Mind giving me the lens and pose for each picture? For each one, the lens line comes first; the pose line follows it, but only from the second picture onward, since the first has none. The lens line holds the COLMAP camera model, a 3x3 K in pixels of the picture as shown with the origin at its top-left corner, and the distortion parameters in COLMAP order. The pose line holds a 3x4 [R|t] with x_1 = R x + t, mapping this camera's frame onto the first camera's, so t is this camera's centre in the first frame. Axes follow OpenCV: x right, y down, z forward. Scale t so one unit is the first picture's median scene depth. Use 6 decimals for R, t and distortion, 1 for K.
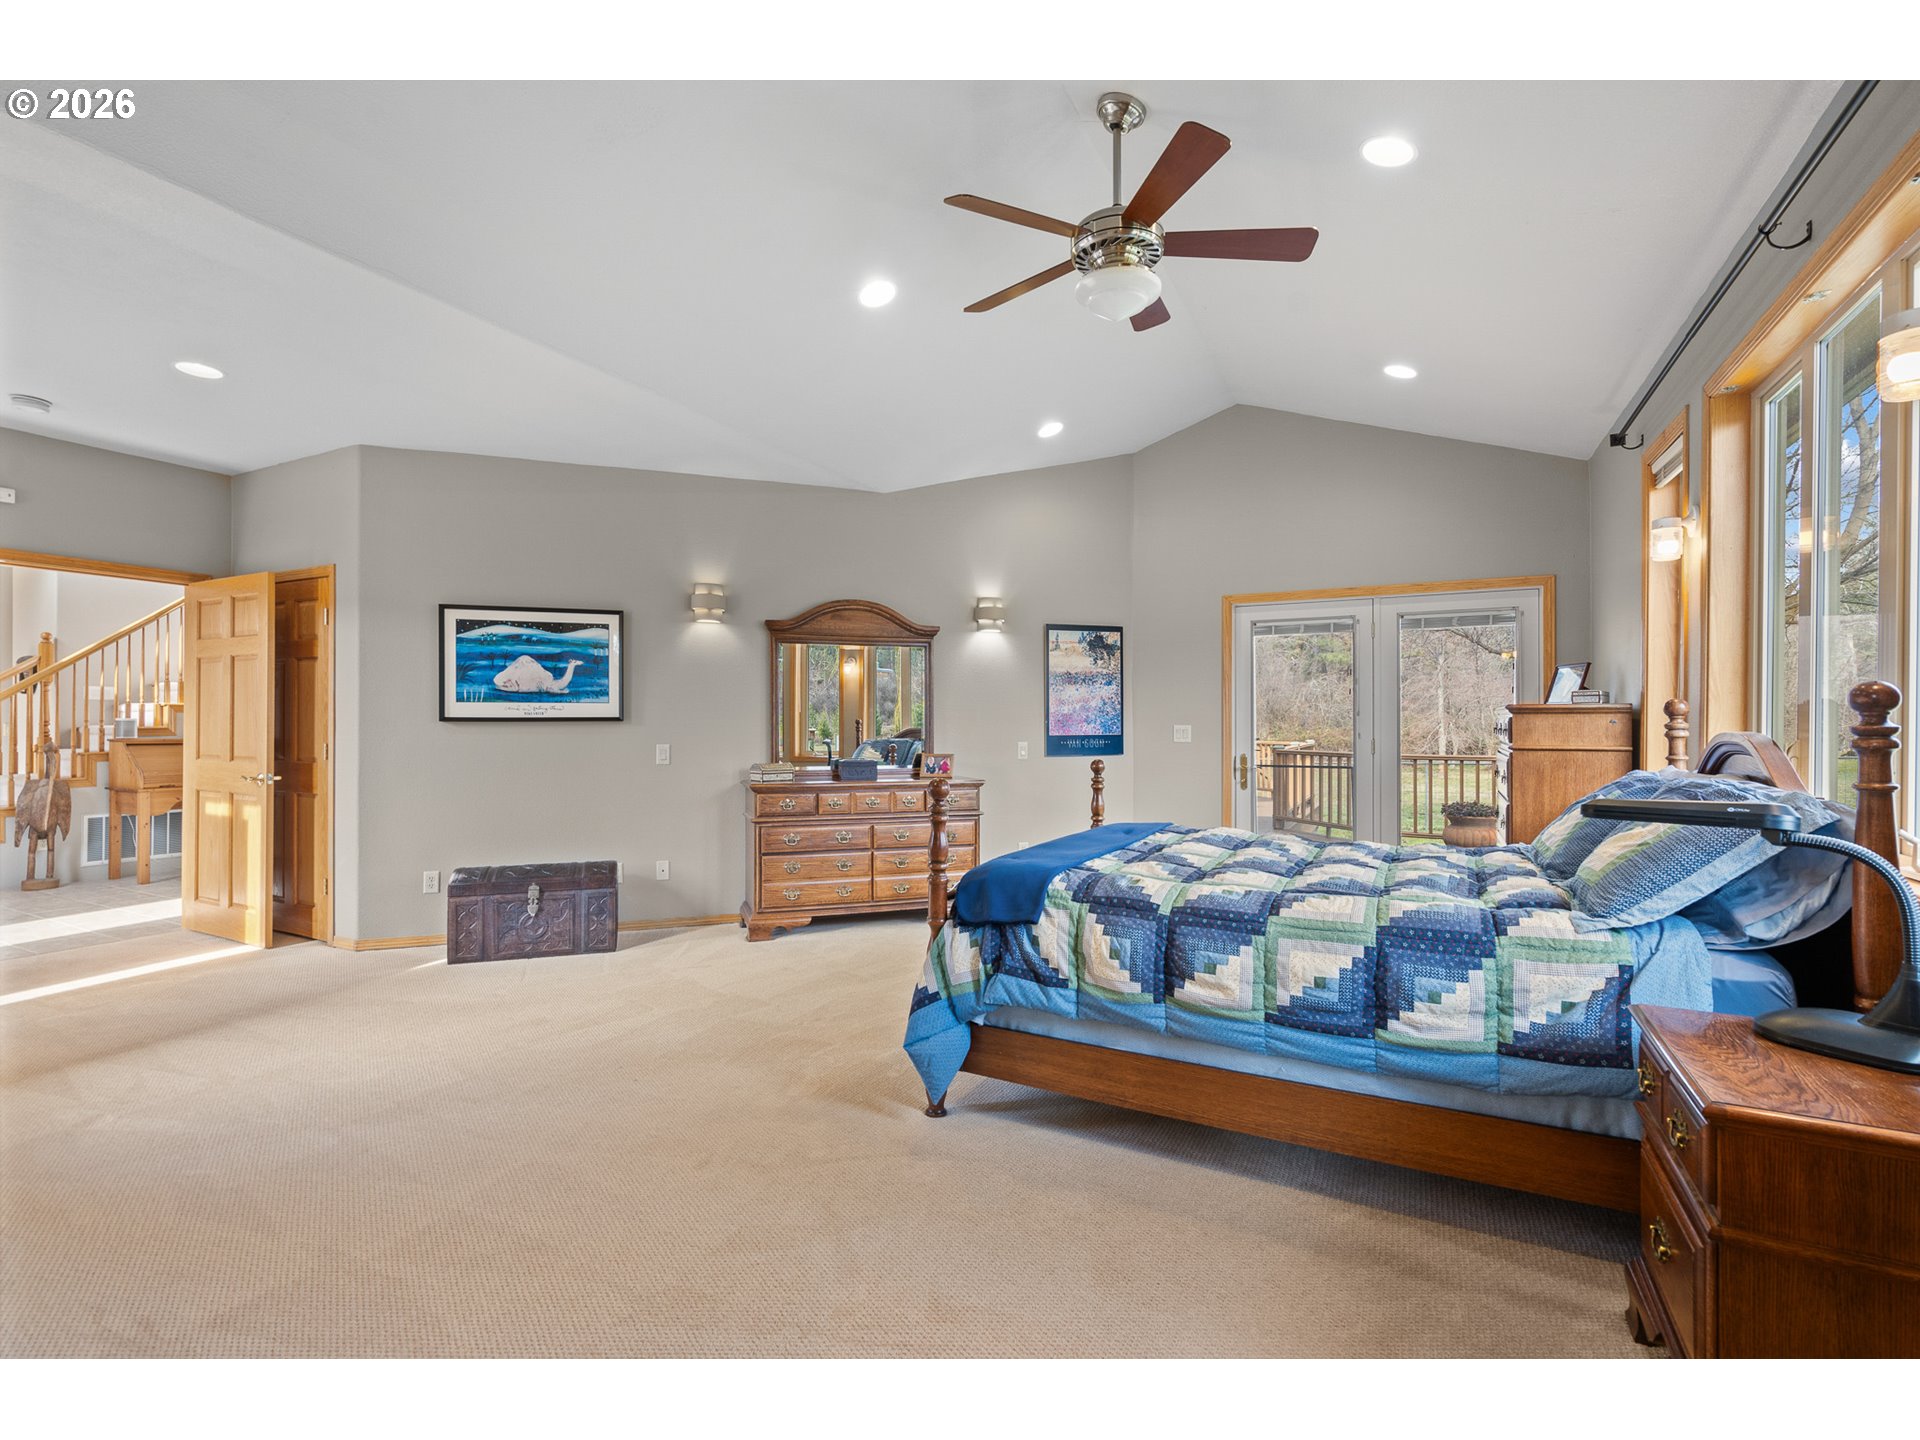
lens RADIAL K [[884.3, 0, 960.0], [0, 884.3, 720.0], [0, 0, 1]] dist [-0.000374, 0.000100]
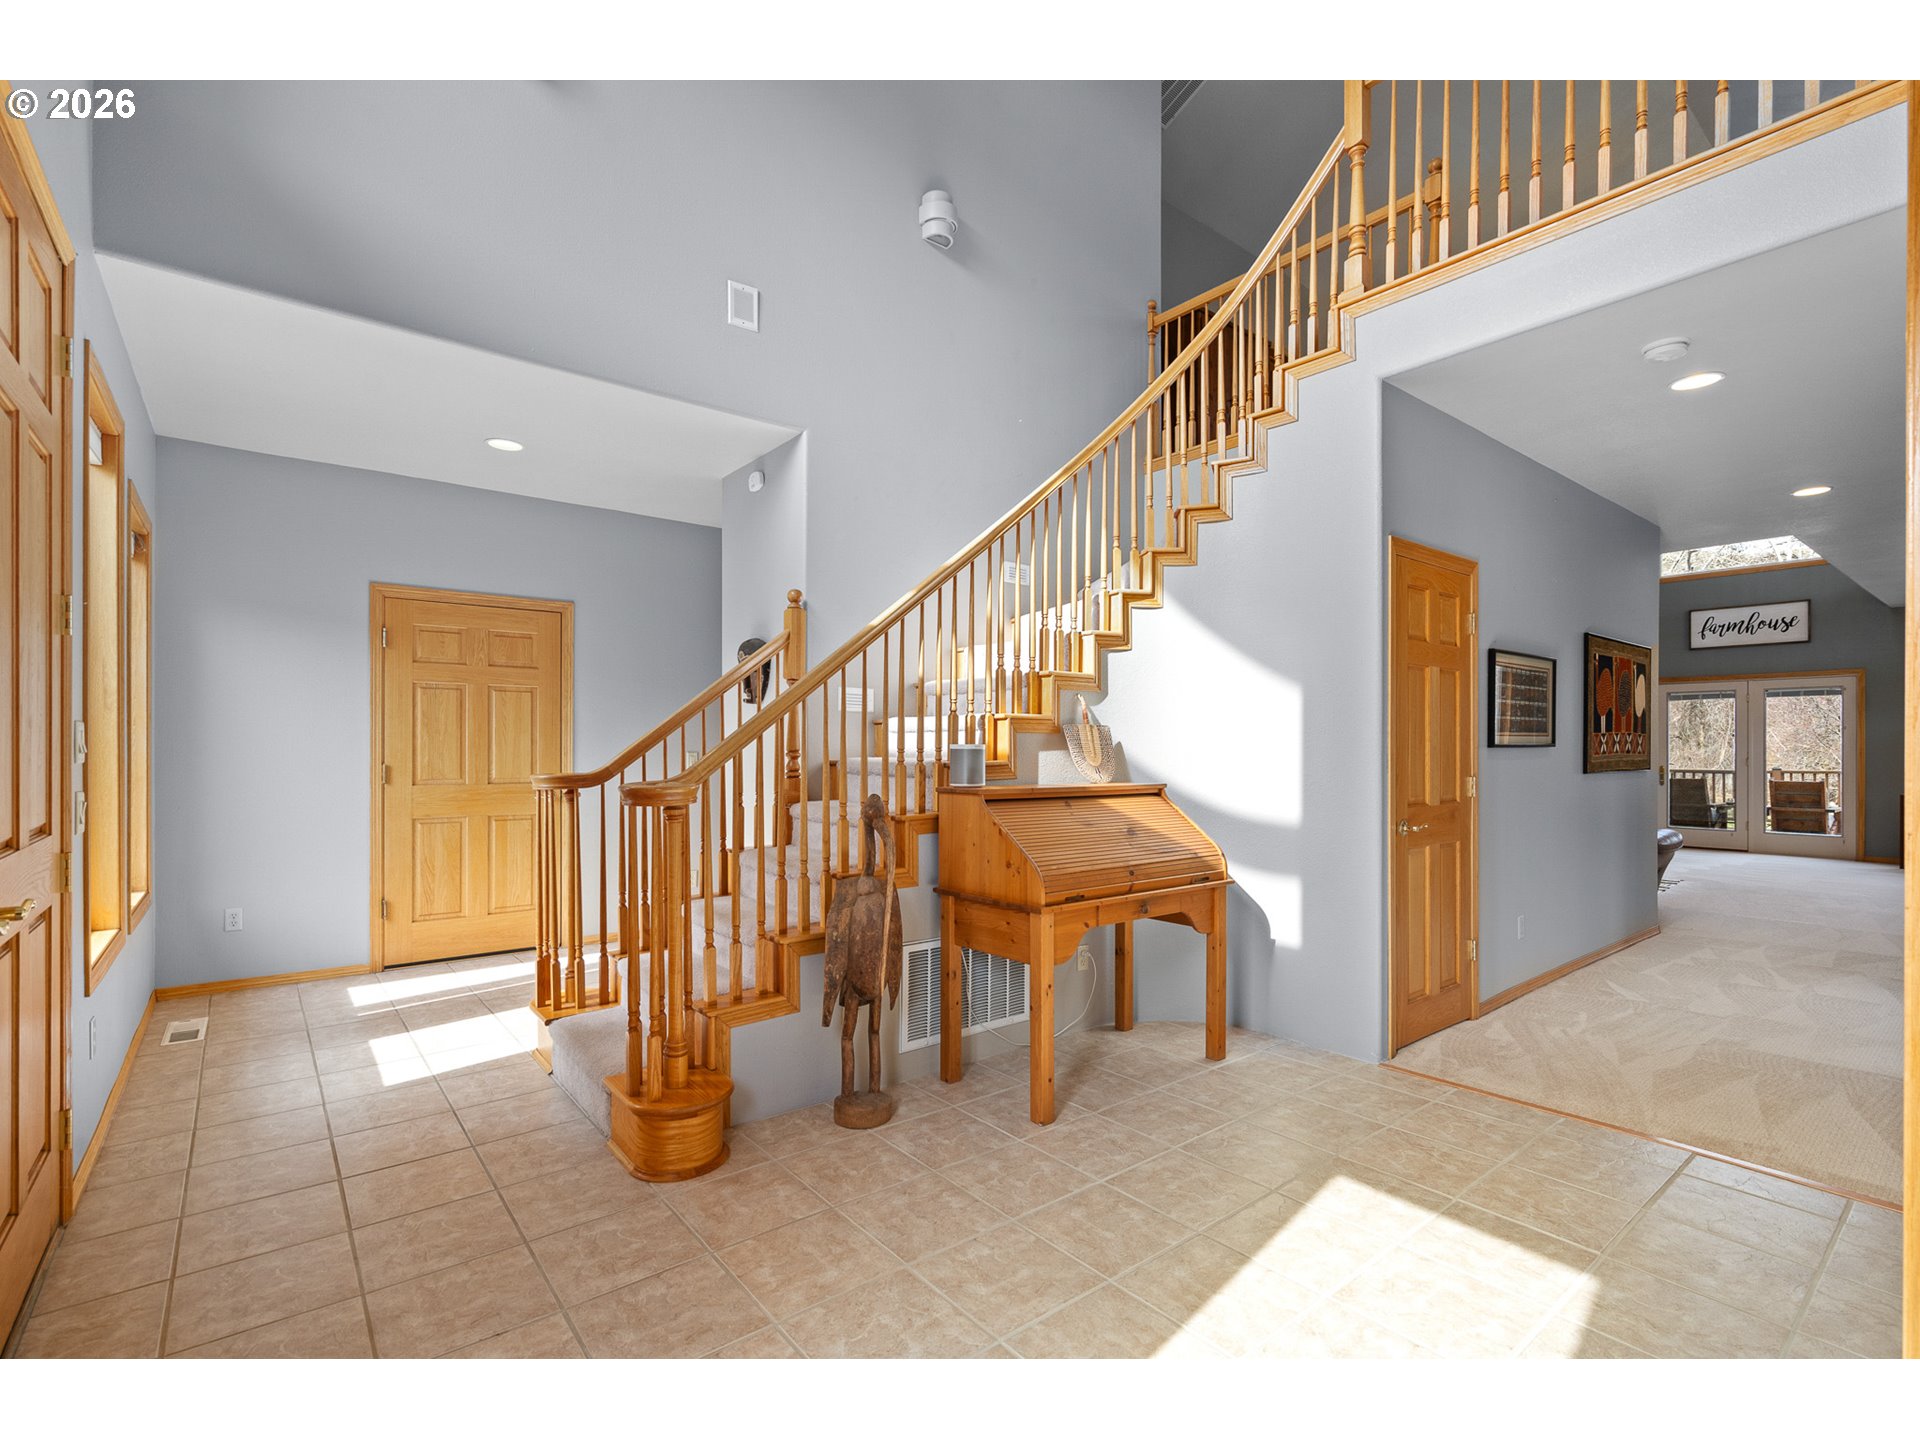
lens RADIAL K [[887.4, 0, 957.5], [0, 887.4, 748.6], [0, 0, 1]] dist [-0.000188, 0.000016]
pose [[0.913248, -0.003610, -0.407388, -0.752589], [0.004762, 0.999987, 0.001814, -0.000591], [0.407376, -0.003596, 0.913253, 0.559230]]
